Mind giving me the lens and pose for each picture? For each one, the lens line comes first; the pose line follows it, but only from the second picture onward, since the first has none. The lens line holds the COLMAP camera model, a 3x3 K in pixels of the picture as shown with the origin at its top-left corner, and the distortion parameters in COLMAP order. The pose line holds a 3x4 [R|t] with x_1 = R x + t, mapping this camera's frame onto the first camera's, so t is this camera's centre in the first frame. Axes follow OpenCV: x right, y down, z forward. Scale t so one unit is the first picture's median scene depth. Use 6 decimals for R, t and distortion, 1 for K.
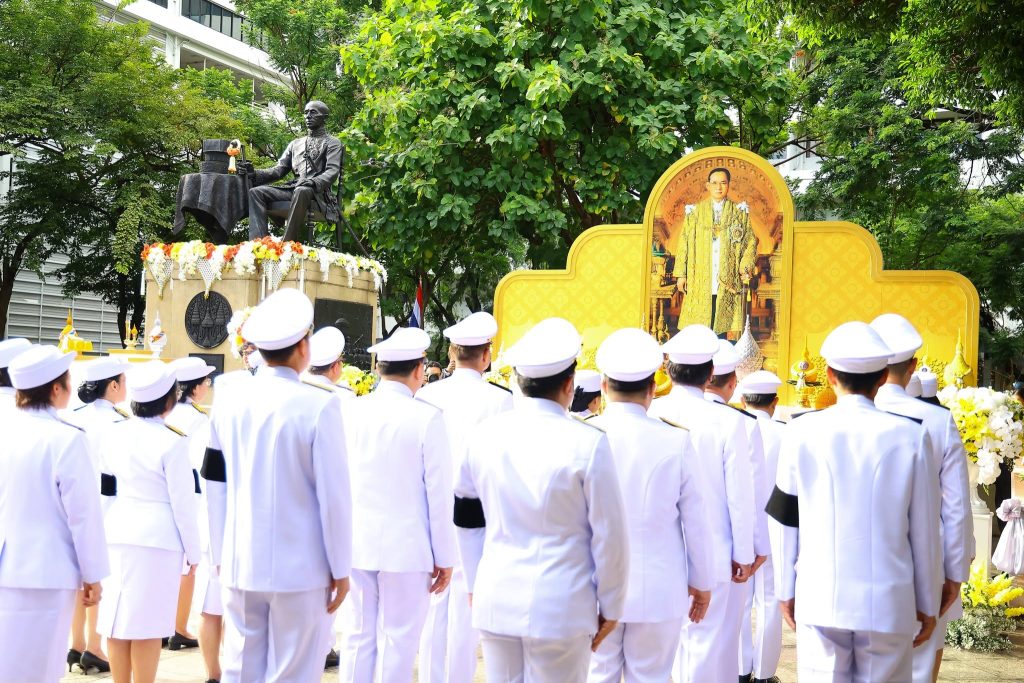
lens RADIAL K [[1173.3, 0, 512.0], [0, 1173.3, 341.5], [0, 0, 1]] dist [0.074003, 0.026259]
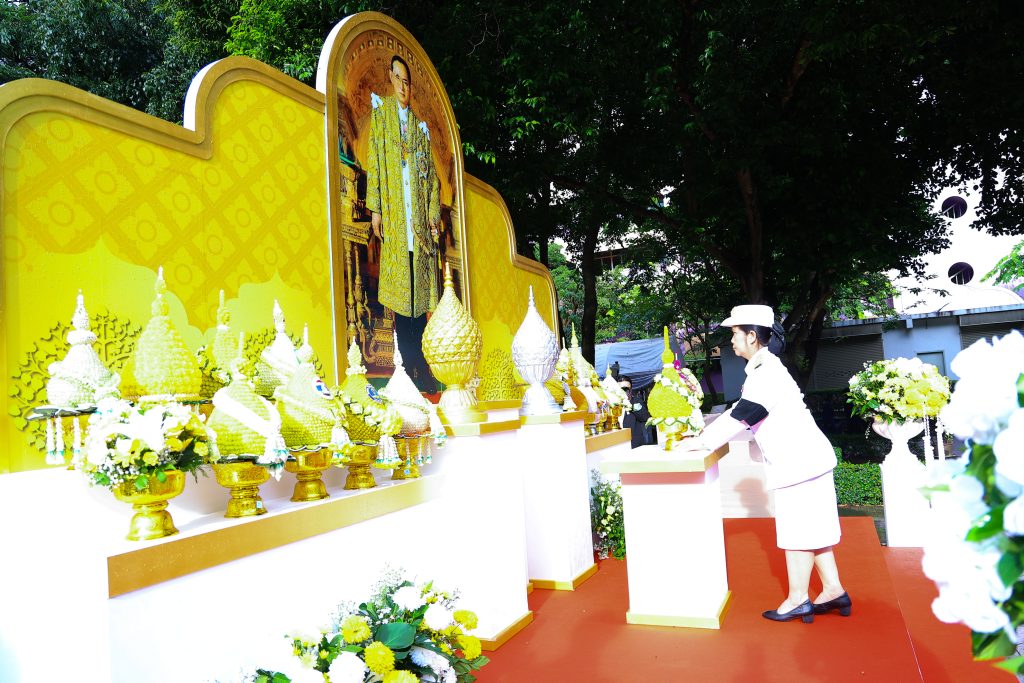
lens RADIAL K [[689.2, 0, 512.0], [0, 689.2, 341.5], [0, 0, 1]] dist [-0.085127, 0.049675]
pose [[-0.014953, 0.035263, 0.999266, -0.178909], [0.036100, 0.998745, -0.034704, 0.020917], [-0.999236, 0.035555, -0.016207, 0.905072]]
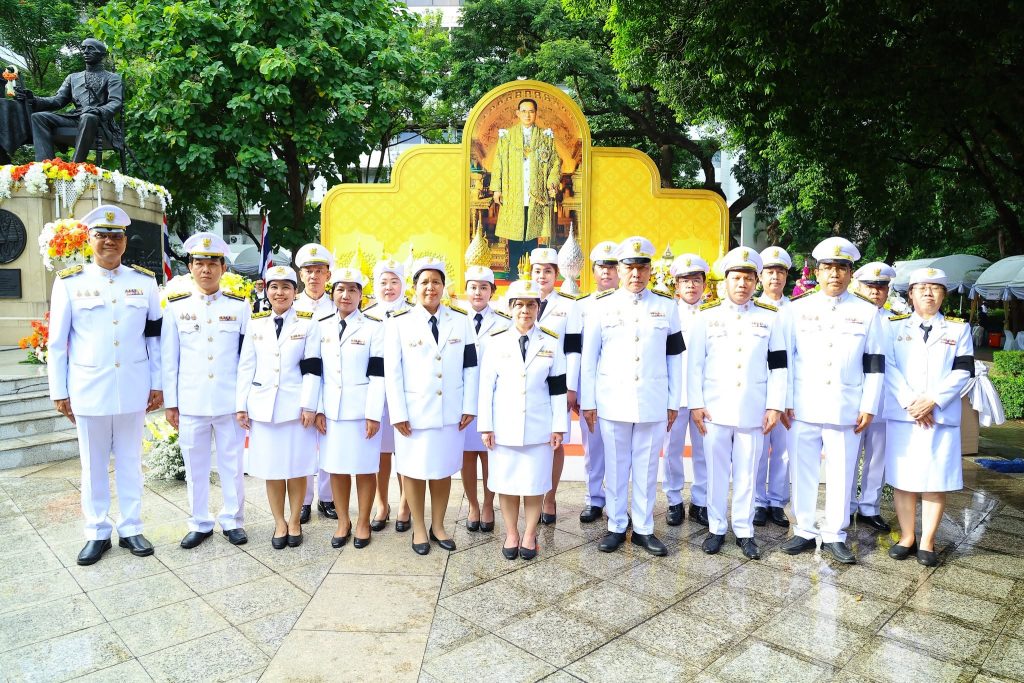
lens RADIAL K [[689.2, 0, 512.0], [0, 689.2, 341.5], [0, 0, 1]] dist [-0.085127, 0.049675]
pose [[0.902190, -0.060589, 0.427062, -0.138437], [0.012128, 0.993257, 0.115296, 0.014912], [-0.431168, -0.098839, 0.896841, 0.350488]]
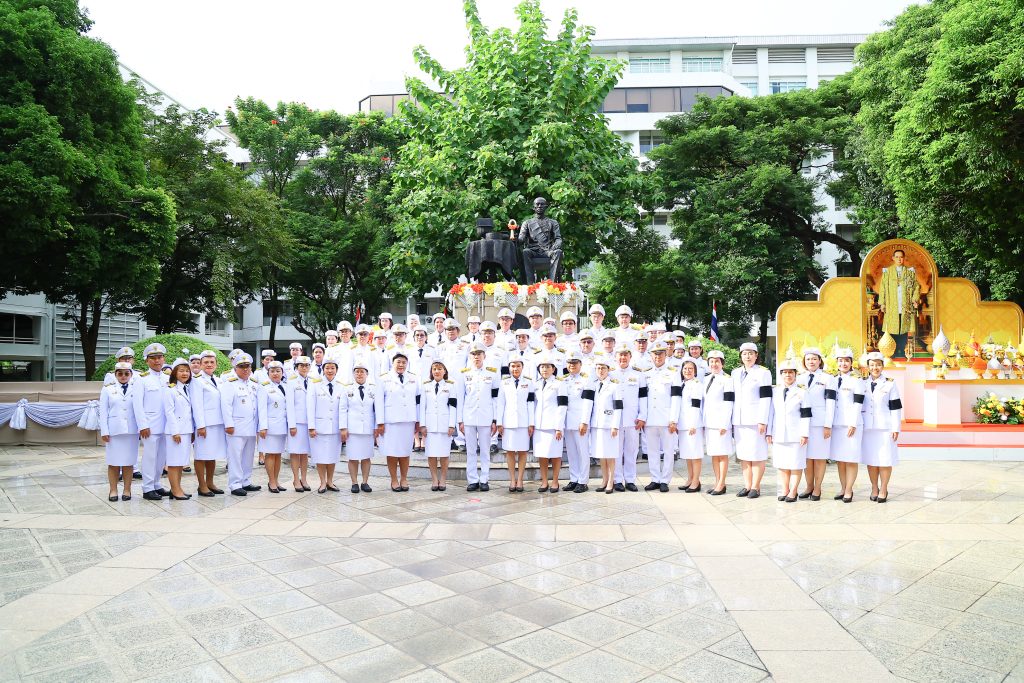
lens RADIAL K [[689.2, 0, 512.0], [0, 689.2, 341.5], [0, 0, 1]] dist [-0.085127, 0.049675]
pose [[0.922874, -0.030369, 0.383902, -0.823656], [0.027617, 0.999538, 0.012680, -0.023951], [-0.384110, -0.001100, 0.923287, 0.193414]]
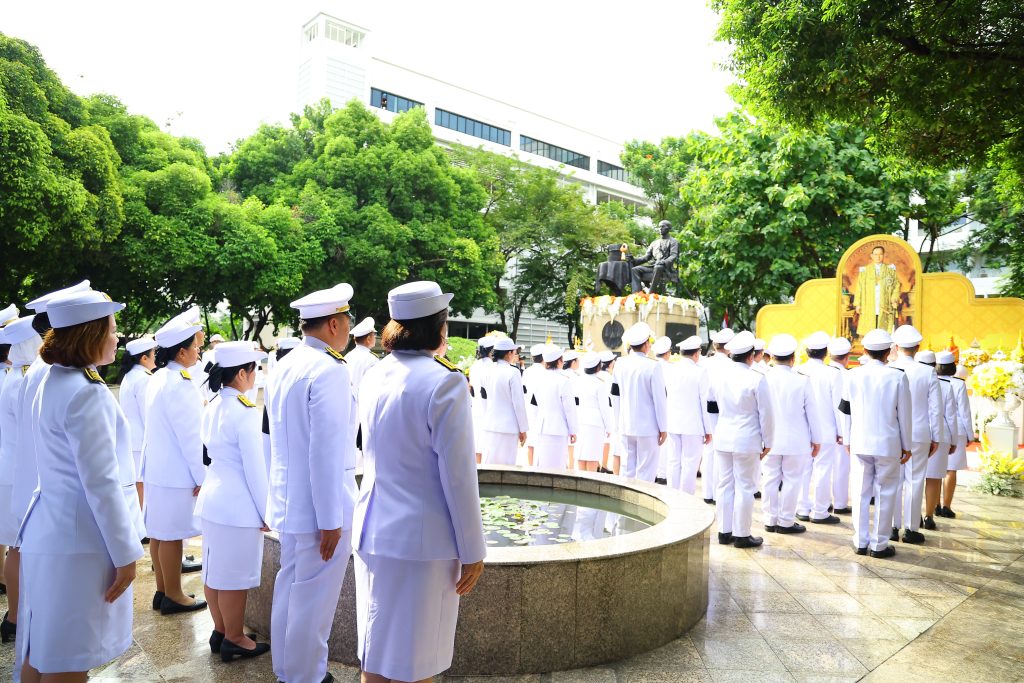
lens RADIAL K [[689.2, 0, 512.0], [0, 689.2, 341.5], [0, 0, 1]] dist [-0.085127, 0.049675]
pose [[0.921488, -0.020546, -0.387864, 0.050632], [0.017793, 0.999785, -0.010688, 0.003497], [0.388000, 0.002948, 0.921655, -0.194043]]
